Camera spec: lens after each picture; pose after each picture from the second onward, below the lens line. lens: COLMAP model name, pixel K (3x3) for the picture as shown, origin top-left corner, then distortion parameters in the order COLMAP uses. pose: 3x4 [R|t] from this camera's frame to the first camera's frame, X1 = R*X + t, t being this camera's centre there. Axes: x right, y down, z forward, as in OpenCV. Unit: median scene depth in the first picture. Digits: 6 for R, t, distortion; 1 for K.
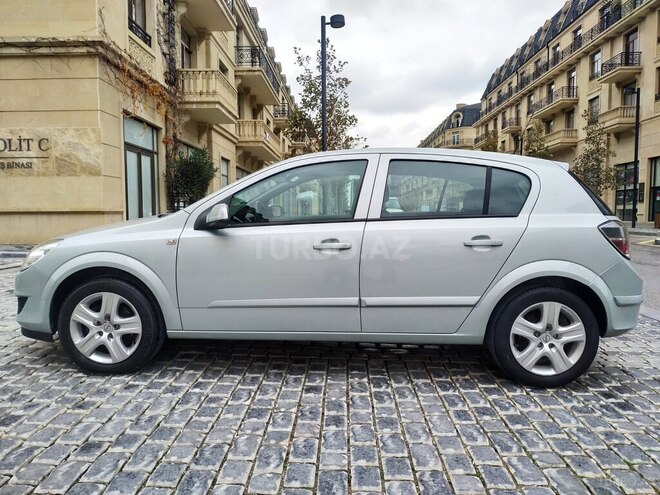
lens RADIAL K [[481.7, 0, 330.0], [0, 481.7, 247.5], [0, 0, 1]] dist [0.000349, -0.002610]
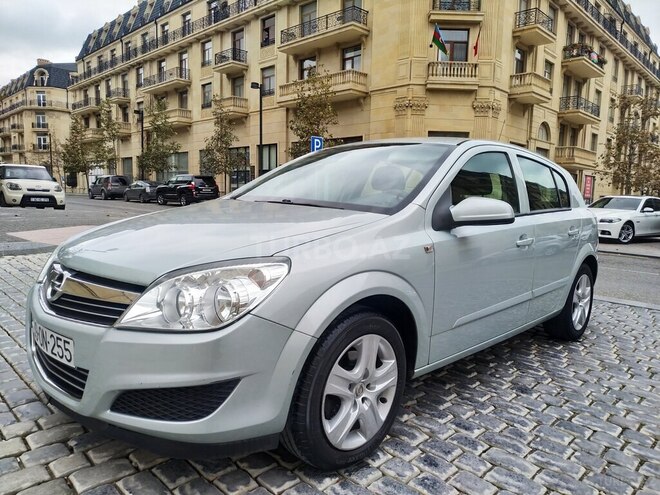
lens RADIAL K [[476.2, 0, 330.0], [0, 476.2, 250.7], [0, 0, 1]] dist [-0.003175, -0.004542]
pose [[0.679178, -0.069586, 0.730668, -0.079042], [0.024058, 0.997071, 0.072595, -0.004966], [-0.733580, -0.031726, 0.678863, 0.052536]]
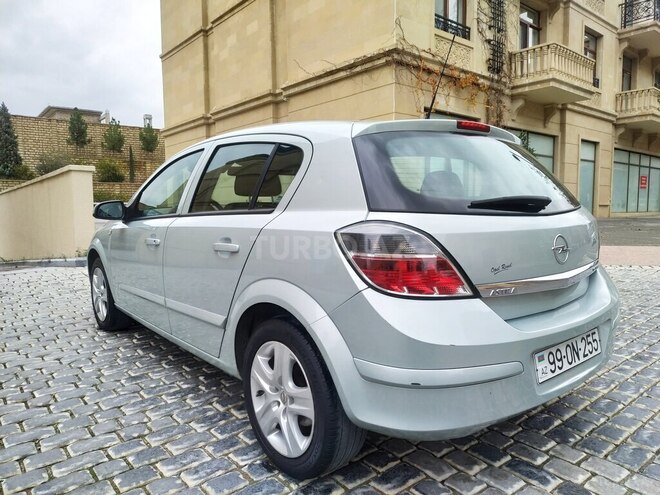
lens RADIAL K [[475.9, 0, 328.0], [0, 475.9, 256.8], [0, 0, 1]] dist [-0.011178, 0.001851]
pose [[0.657022, 0.072377, -0.750389, 0.080656], [-0.043526, 0.997362, 0.058088, -0.003702], [0.752614, -0.005504, 0.658439, 0.051766]]
